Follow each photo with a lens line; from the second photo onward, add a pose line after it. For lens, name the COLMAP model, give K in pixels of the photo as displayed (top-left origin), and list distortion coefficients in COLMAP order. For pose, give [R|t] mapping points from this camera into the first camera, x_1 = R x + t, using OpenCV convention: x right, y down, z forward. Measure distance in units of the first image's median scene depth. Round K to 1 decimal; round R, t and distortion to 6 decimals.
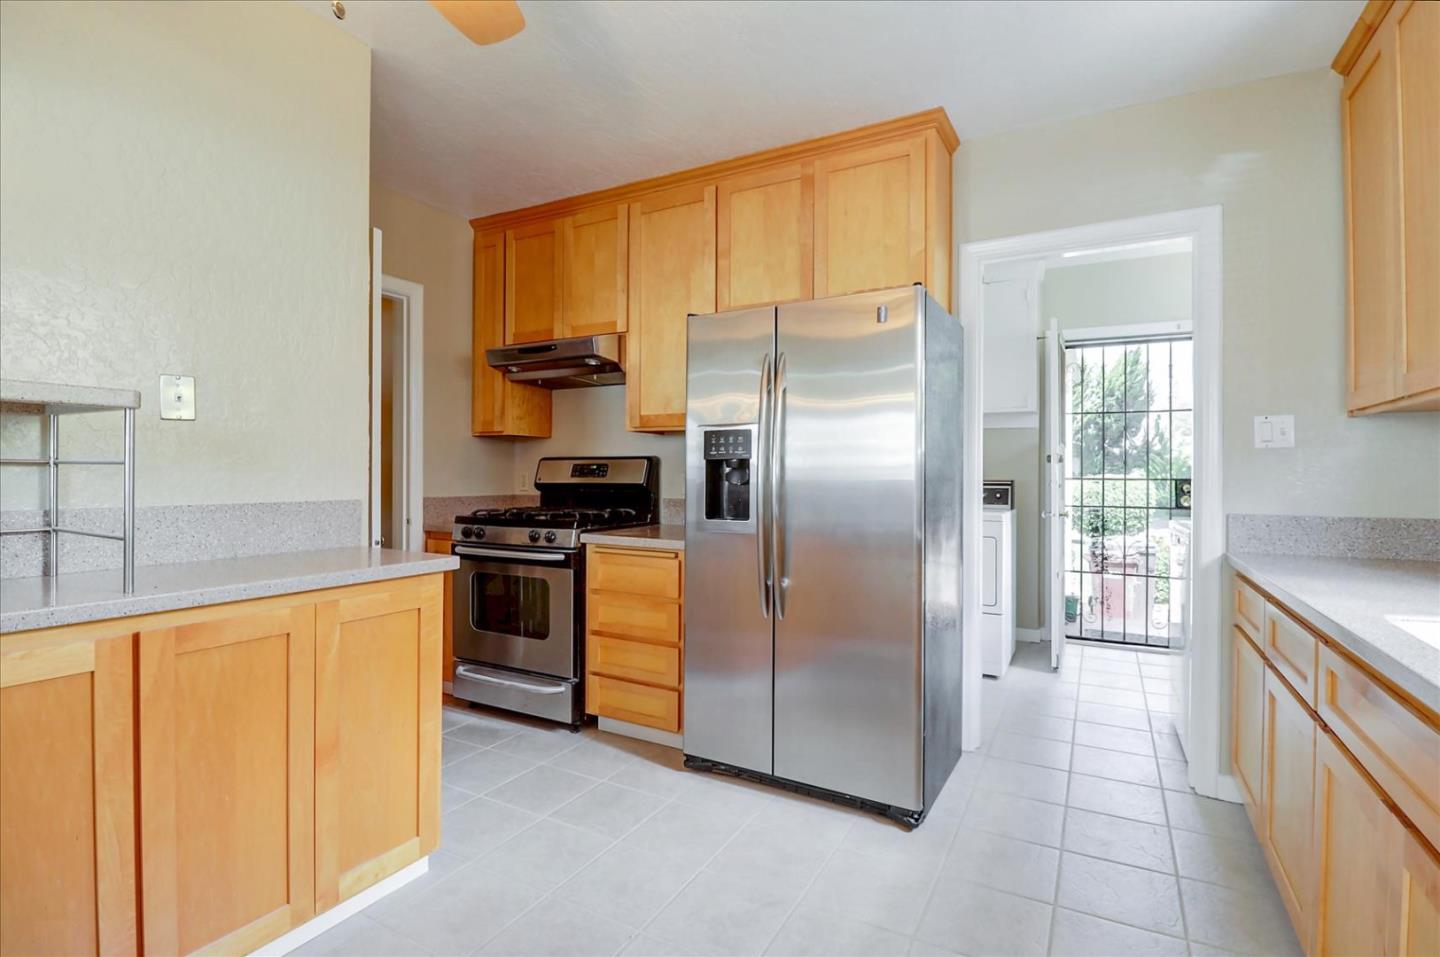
lens RADIAL K [[672.5, 0, 723.7], [0, 672.5, 471.4], [0, 0, 1]] dist [-0.018670, -0.000483]
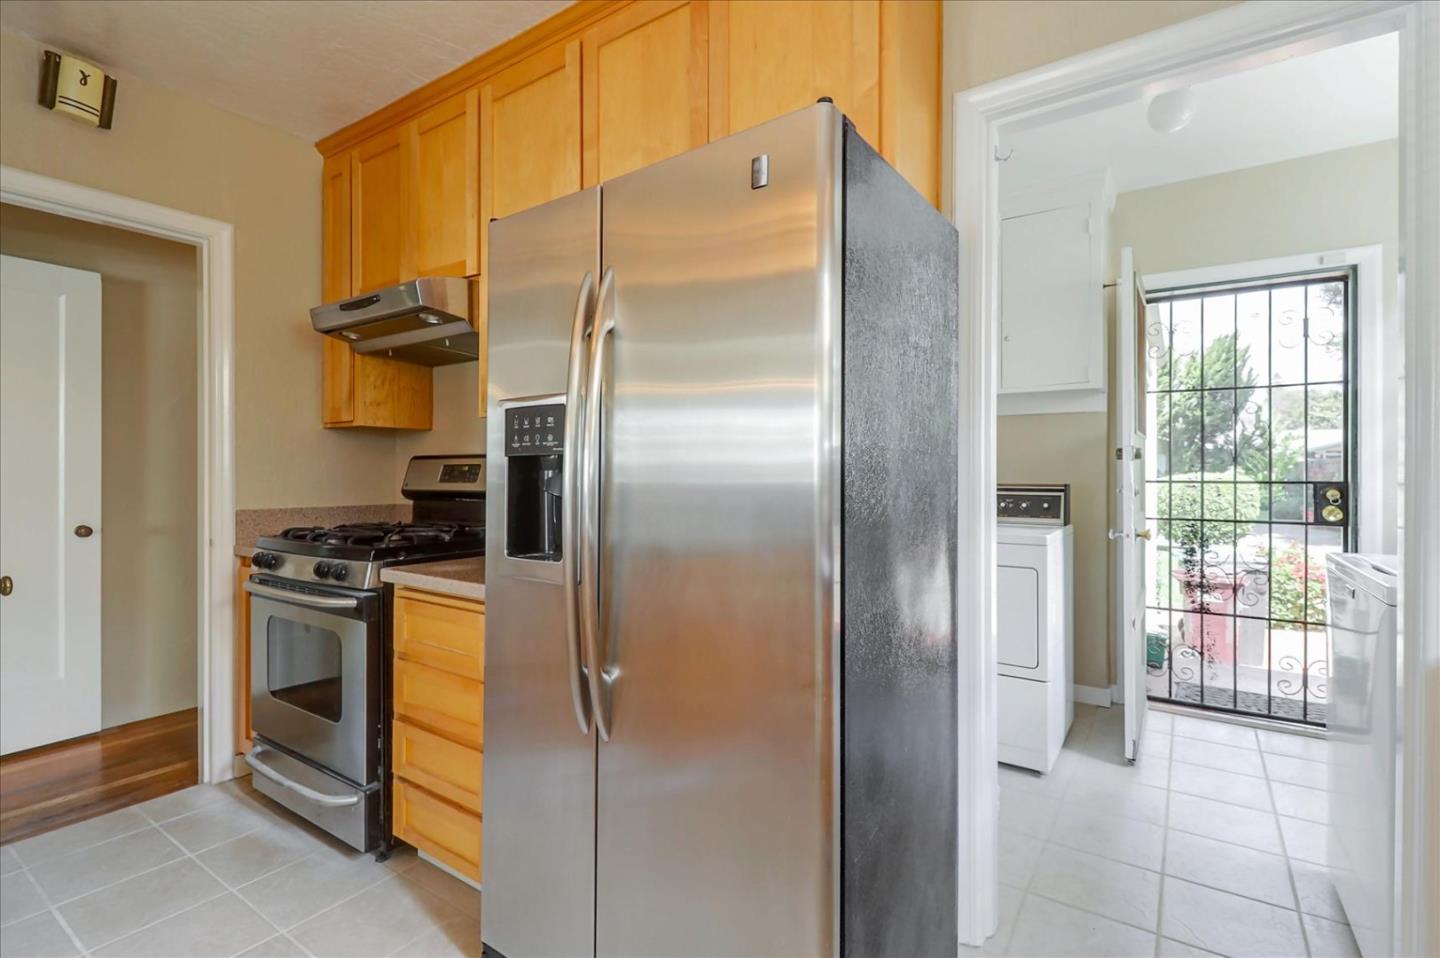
lens RADIAL K [[659.5, 0, 731.3], [0, 659.5, 472.3], [0, 0, 1]] dist [0.015142, -0.011051]
pose [[0.995763, -0.003405, -0.091890, 0.153192], [0.003650, 0.999990, 0.002492, -0.002842], [0.091880, -0.002817, 0.995766, 0.289579]]
